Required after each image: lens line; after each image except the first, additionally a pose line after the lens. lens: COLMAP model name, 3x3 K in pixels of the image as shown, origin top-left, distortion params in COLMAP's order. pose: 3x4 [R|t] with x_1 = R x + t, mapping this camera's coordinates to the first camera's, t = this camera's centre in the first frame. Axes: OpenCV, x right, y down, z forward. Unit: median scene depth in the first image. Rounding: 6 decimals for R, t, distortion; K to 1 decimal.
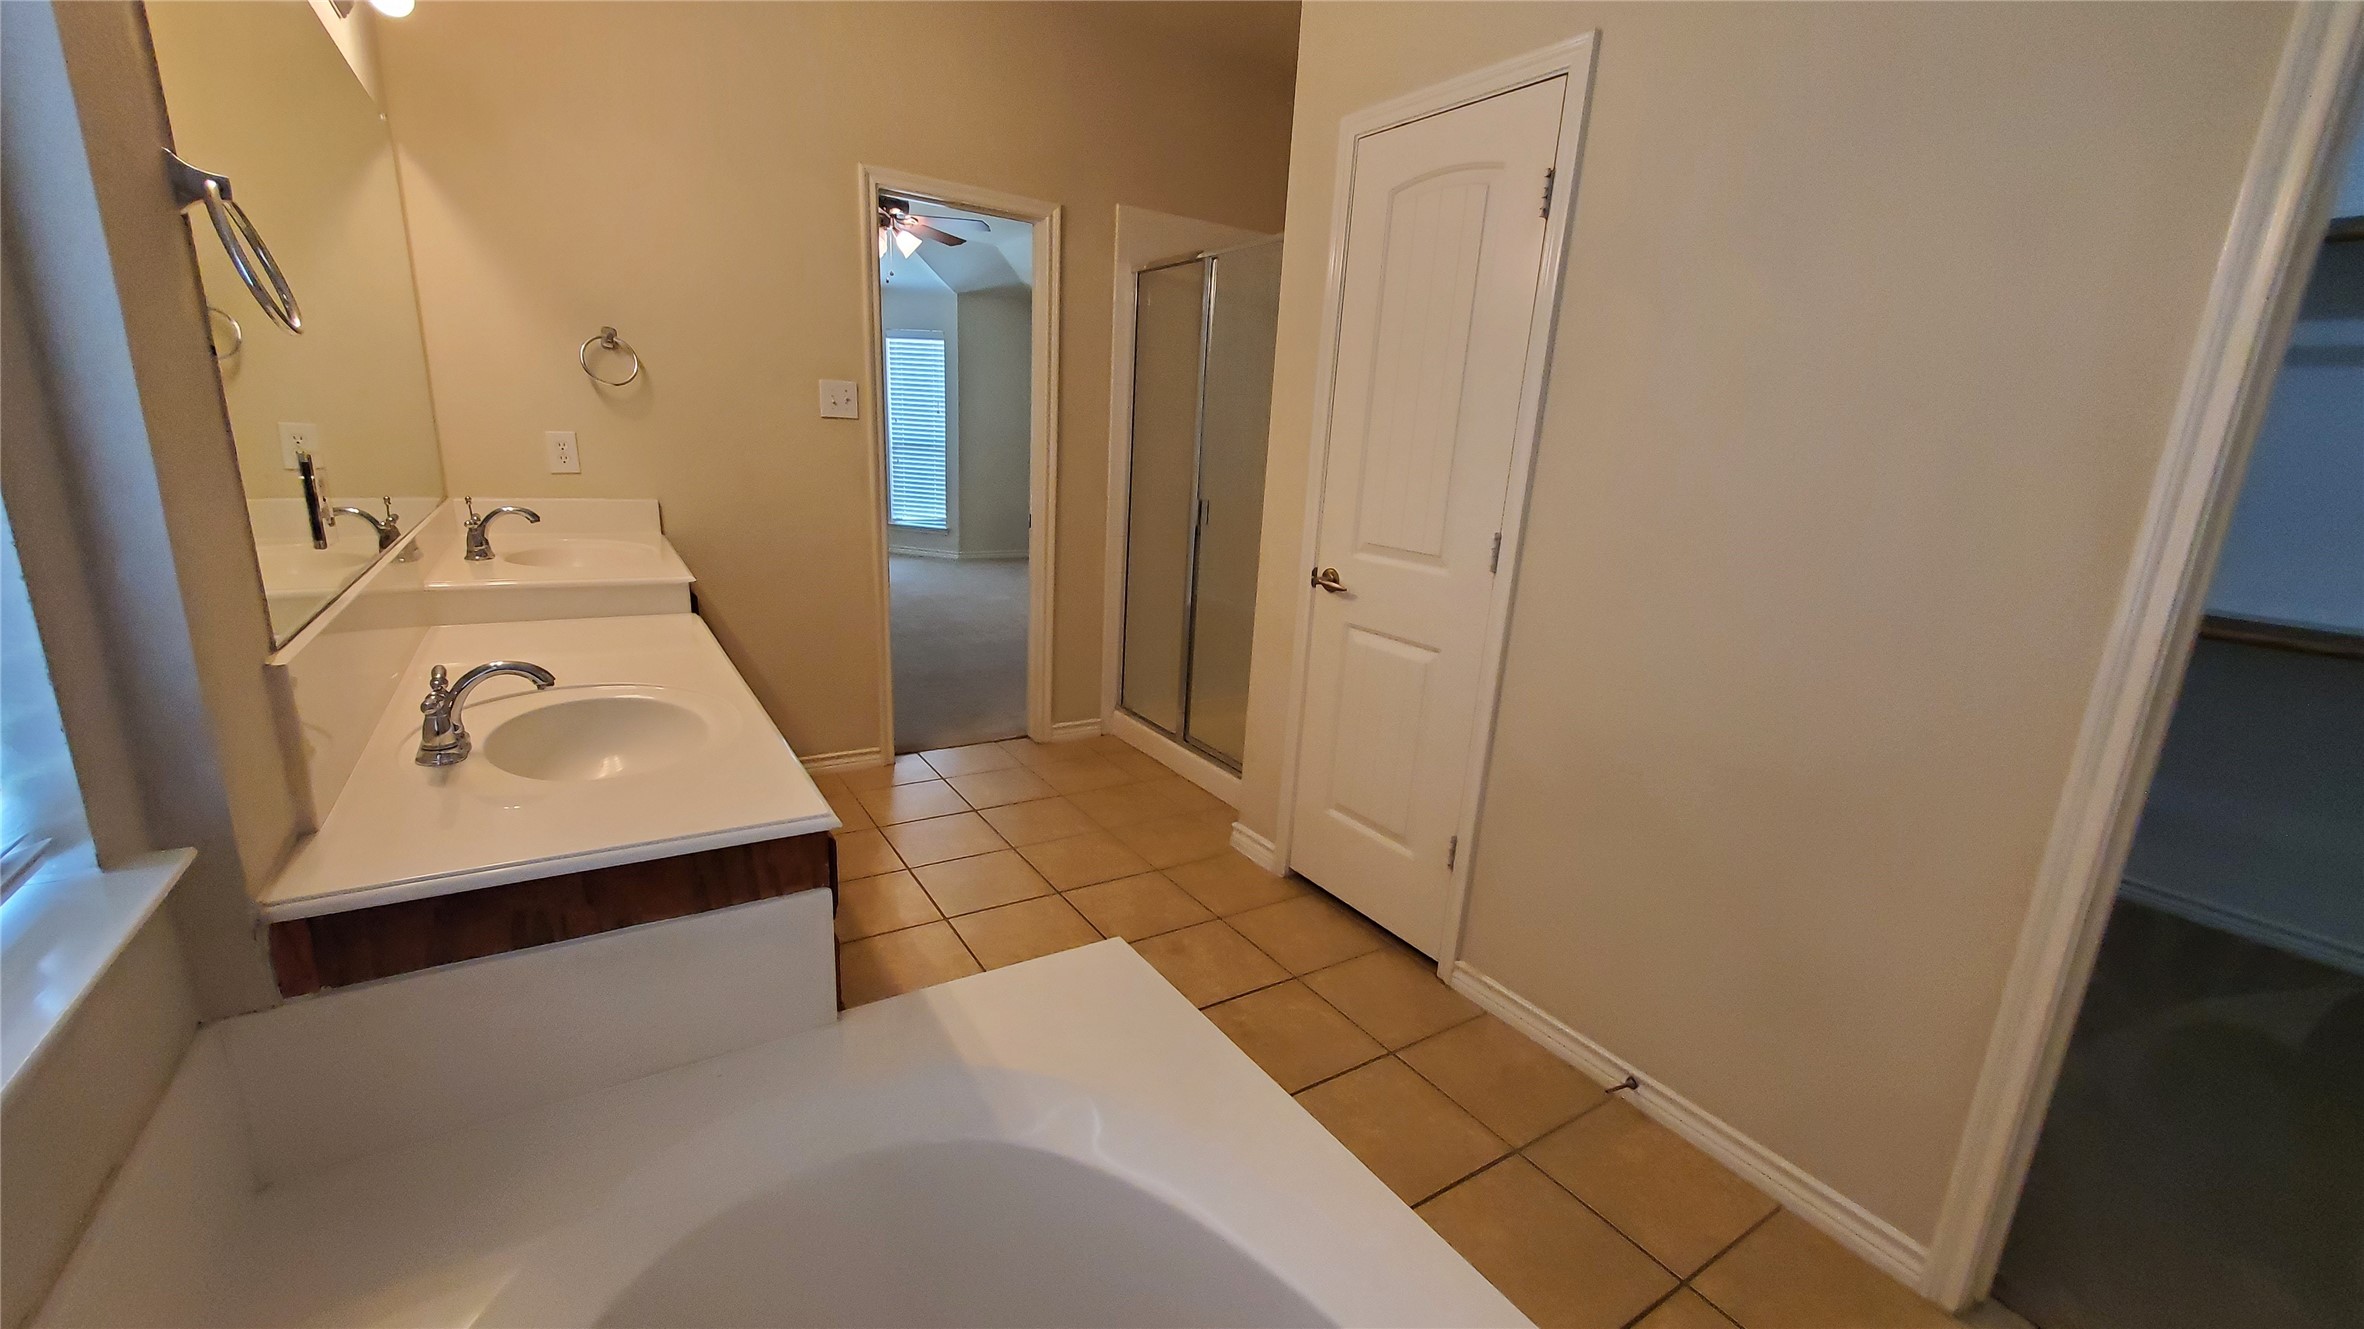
lens RADIAL K [[946.4, 0, 1186.6], [0, 946.4, 678.7], [0, 0, 1]] dist [0.007772, -0.000292]
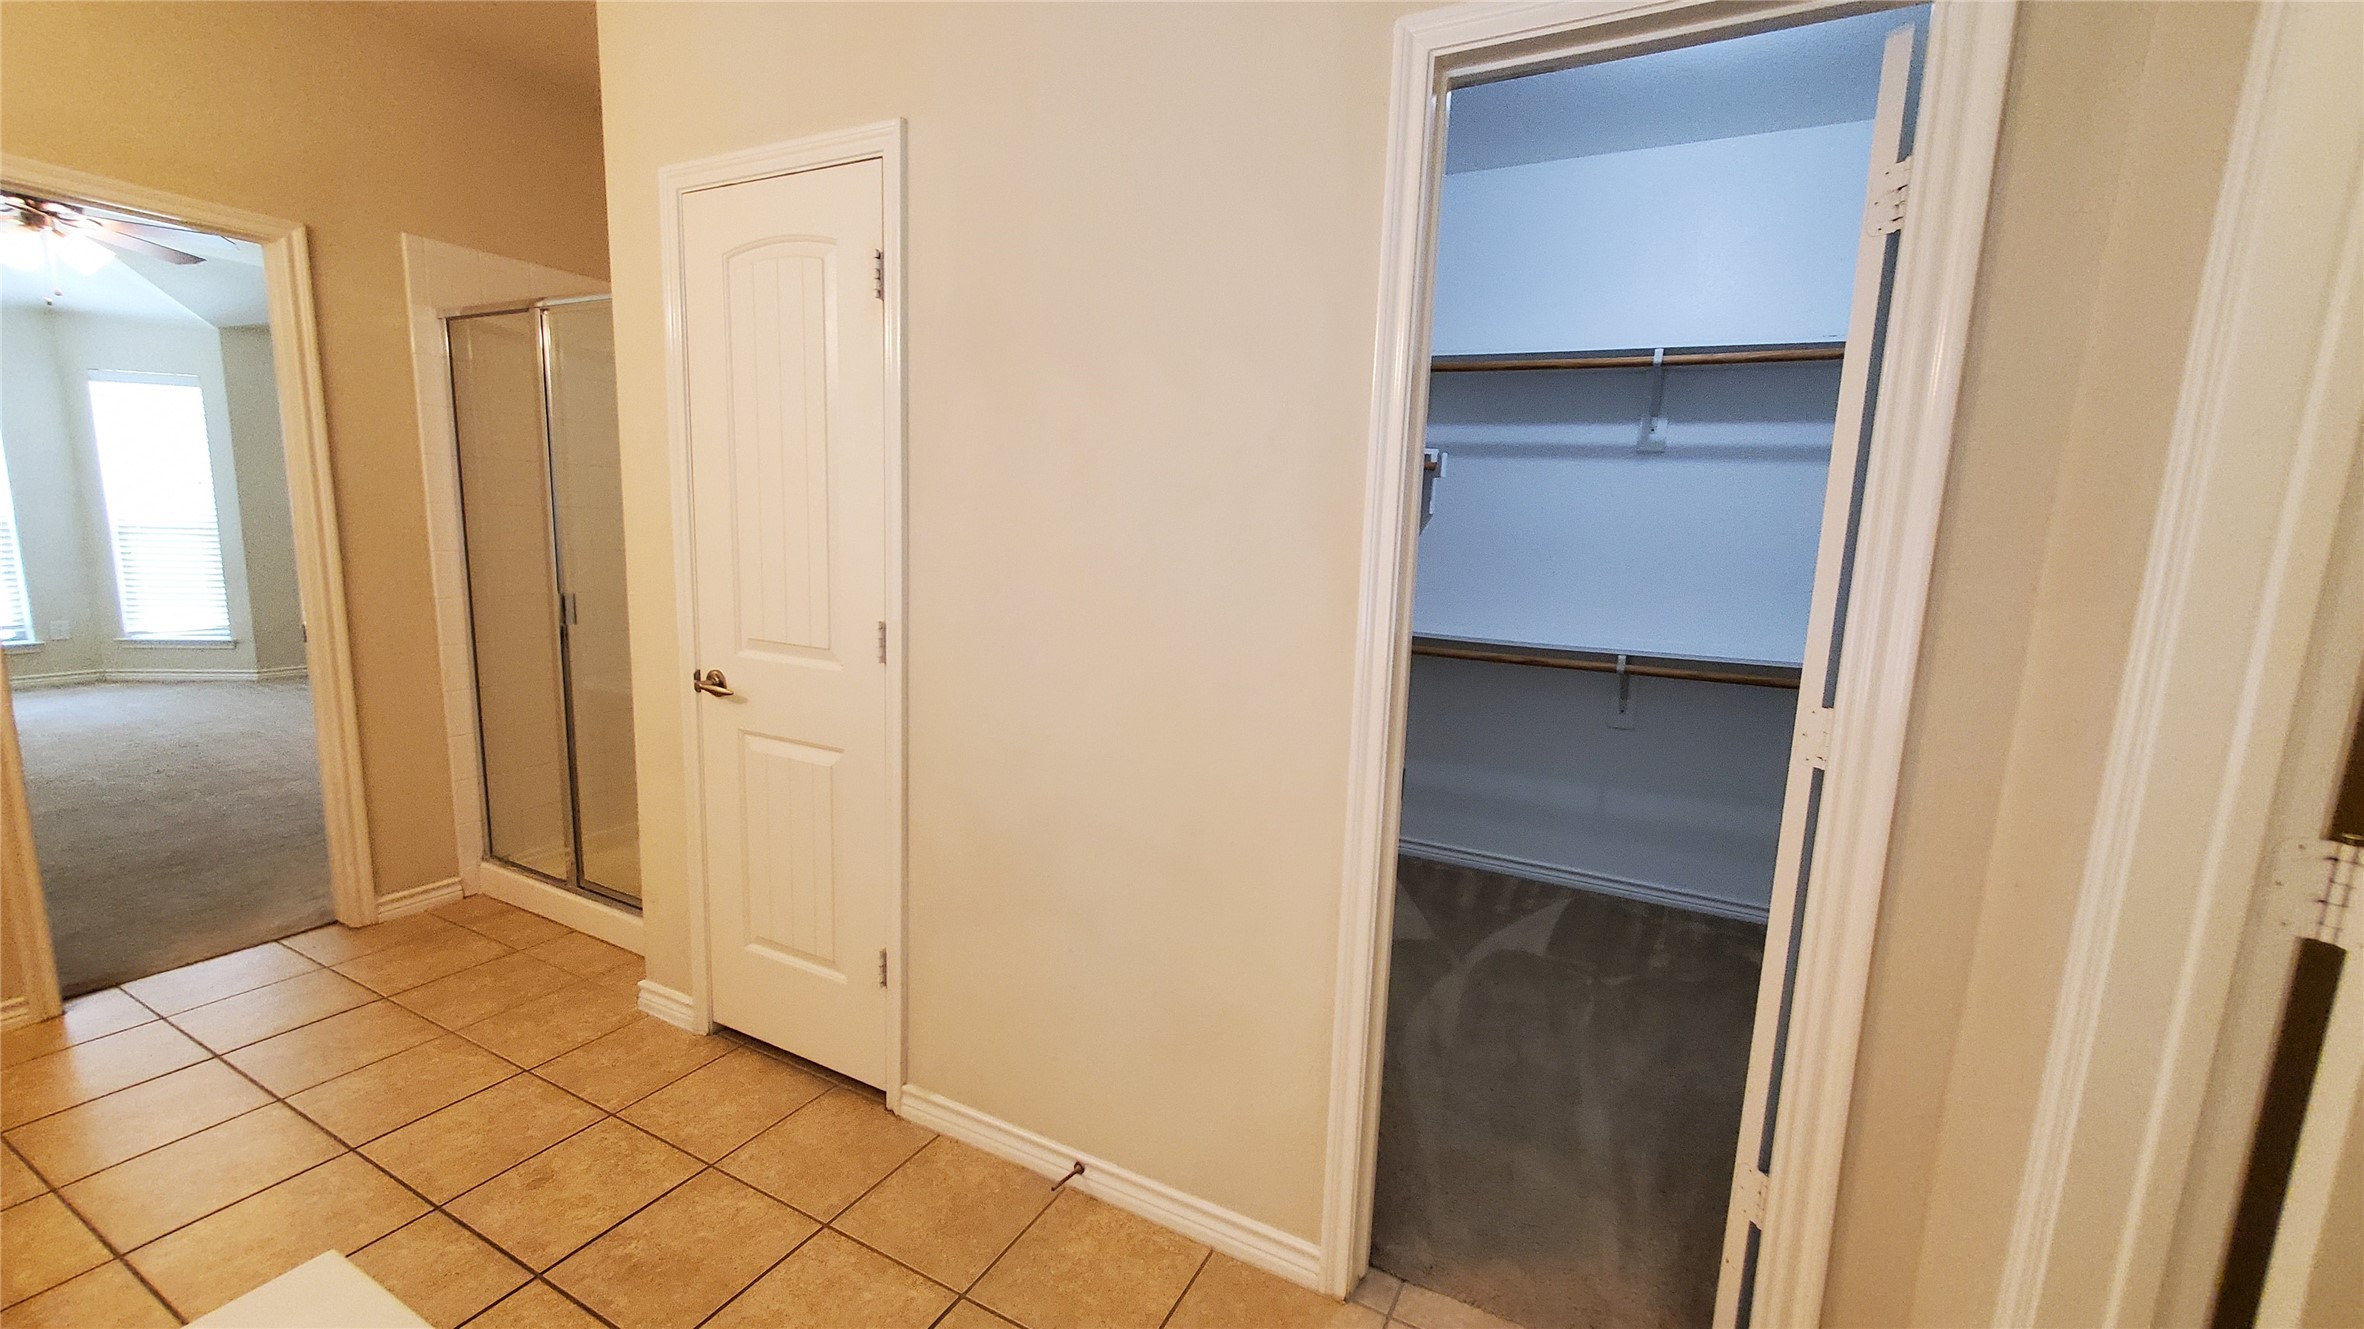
lens RADIAL K [[950.4, 0, 1177.1], [0, 950.4, 681.8], [0, 0, 1]] dist [0.019258, -0.008857]
pose [[0.871678, -0.102537, 0.479232, 0.097575], [0.133985, 0.990474, -0.031784, -0.019758], [-0.471408, 0.091915, 0.877112, 0.028373]]
